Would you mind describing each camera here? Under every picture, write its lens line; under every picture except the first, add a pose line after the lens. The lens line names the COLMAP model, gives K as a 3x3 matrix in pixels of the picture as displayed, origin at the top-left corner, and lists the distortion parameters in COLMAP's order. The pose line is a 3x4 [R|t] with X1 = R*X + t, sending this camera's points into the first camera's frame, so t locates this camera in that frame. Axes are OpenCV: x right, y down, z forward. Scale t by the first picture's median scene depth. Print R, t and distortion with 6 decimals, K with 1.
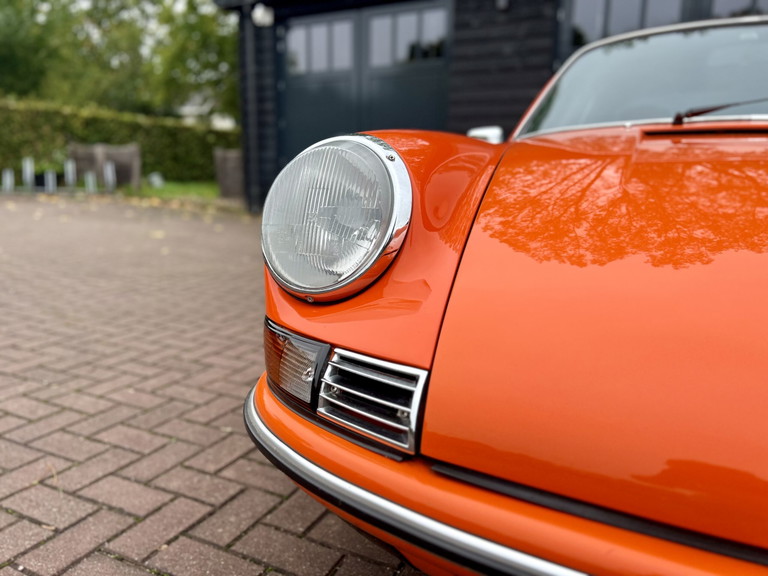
lens RADIAL K [[595.1, 0, 382.4], [0, 595.1, 300.6], [0, 0, 1]] dist [0.032845, -0.001329]
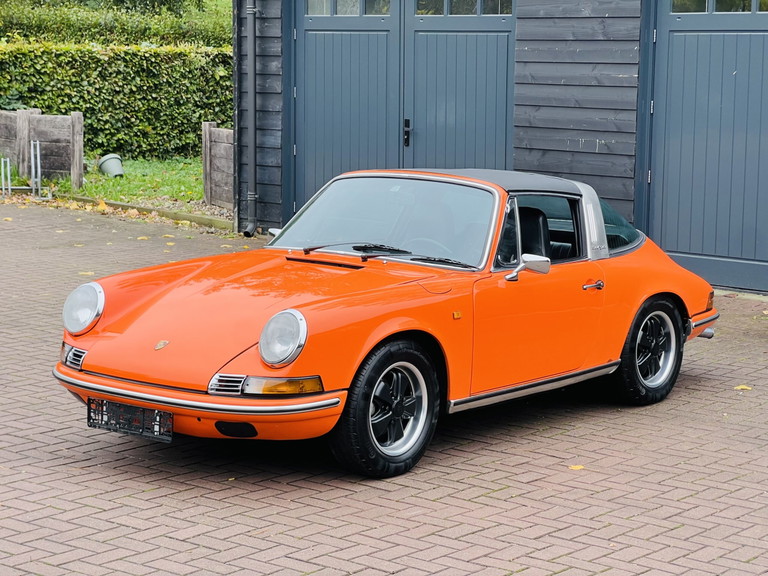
lens RADIAL K [[1695.6, 0, 384.0], [0, 1695.6, 288.0], [0, 0, 1]] dist [0.028257, 0.198428]
pose [[0.974863, 0.027596, -0.221089, 2.498523], [-0.044246, 0.996515, -0.070715, 0.228940], [0.218367, 0.078720, 0.972687, -5.357981]]
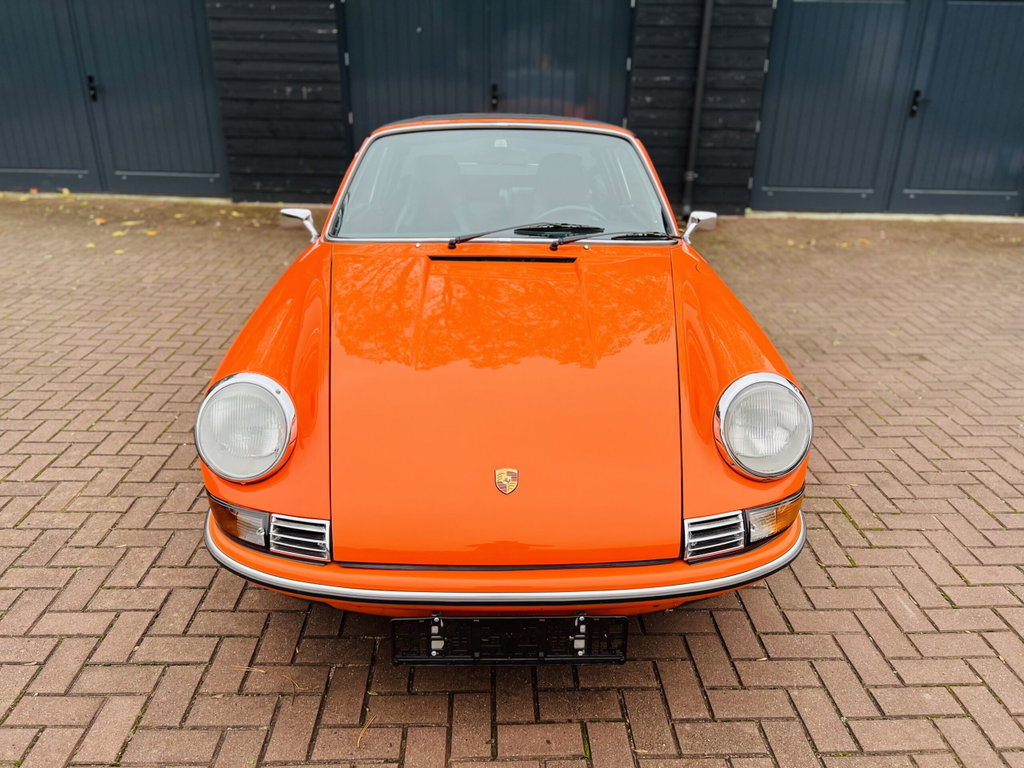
lens RADIAL K [[767.2, 0, 512.0], [0, 767.2, 384.0], [0, 0, 1]] dist [0.033168, -0.008878]
pose [[0.891281, -0.184491, 0.414225, -0.206357], [0.100255, 0.971059, 0.216781, -0.468529], [-0.442230, -0.151685, 0.883982, -0.850417]]
